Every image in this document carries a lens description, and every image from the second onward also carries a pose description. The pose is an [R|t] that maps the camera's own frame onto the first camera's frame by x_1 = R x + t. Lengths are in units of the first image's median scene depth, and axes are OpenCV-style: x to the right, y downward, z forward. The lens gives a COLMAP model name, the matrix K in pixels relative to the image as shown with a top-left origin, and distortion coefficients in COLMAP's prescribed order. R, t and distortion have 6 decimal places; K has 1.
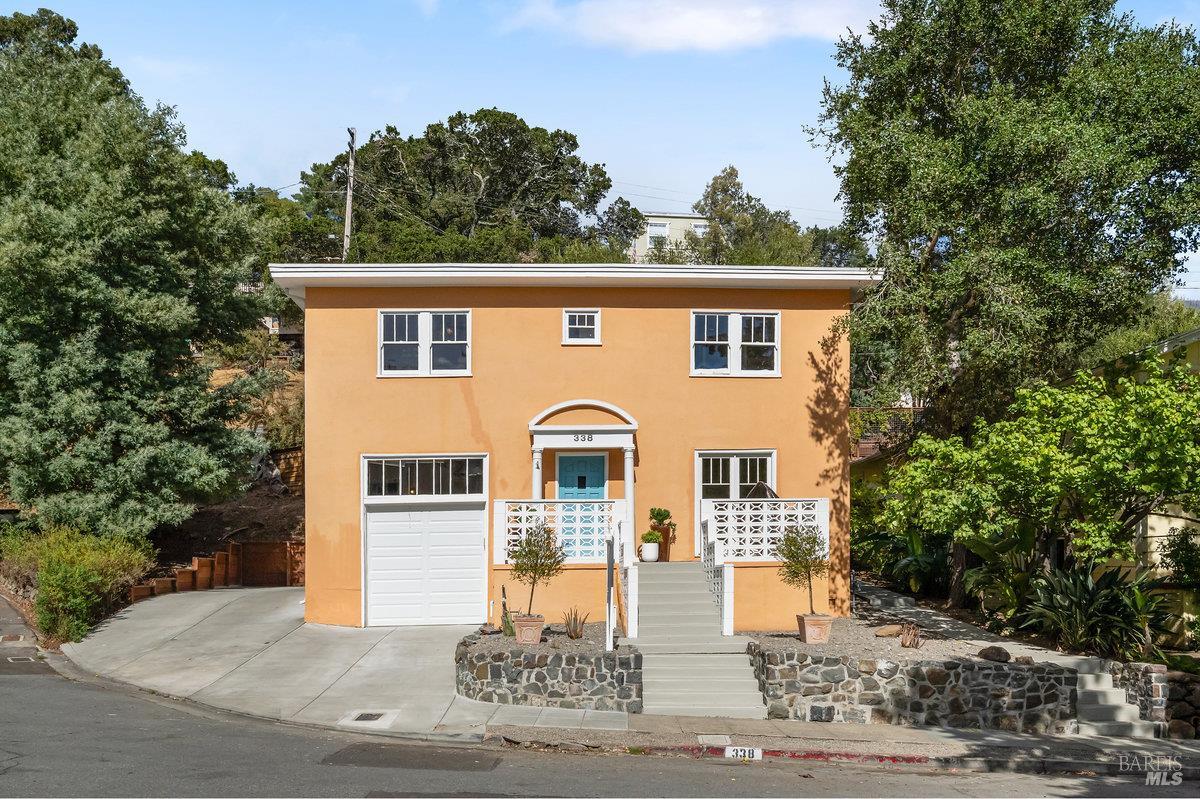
lens RADIAL K [[928.8, 0, 600.0], [0, 928.8, 399.5], [0, 0, 1]] dist [0.001210, -0.003104]
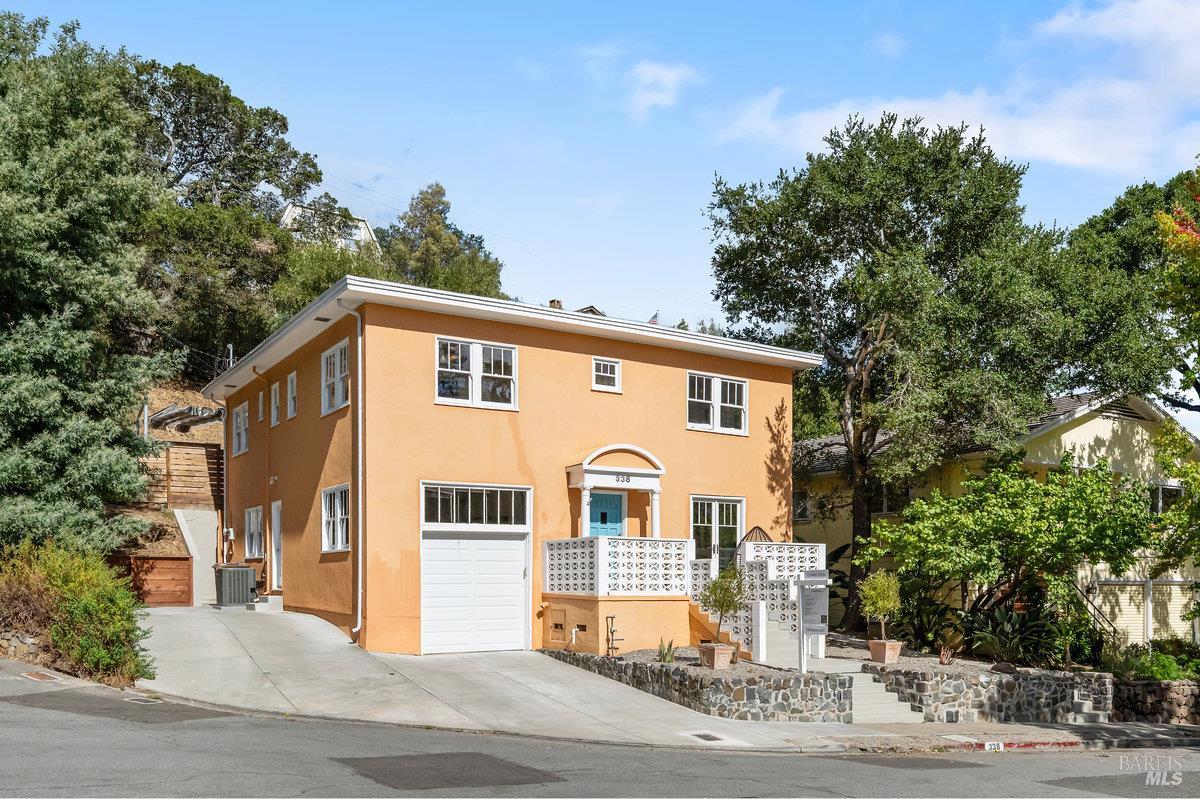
lens RADIAL K [[944.5, 0, 600.0], [0, 944.5, 399.5], [0, 0, 1]] dist [0.004566, -0.006404]
pose [[0.885551, 0.103896, 0.452774, -0.552123], [-0.100543, 0.994433, -0.031543, -0.014419], [-0.453530, -0.017590, 0.891067, 0.013952]]
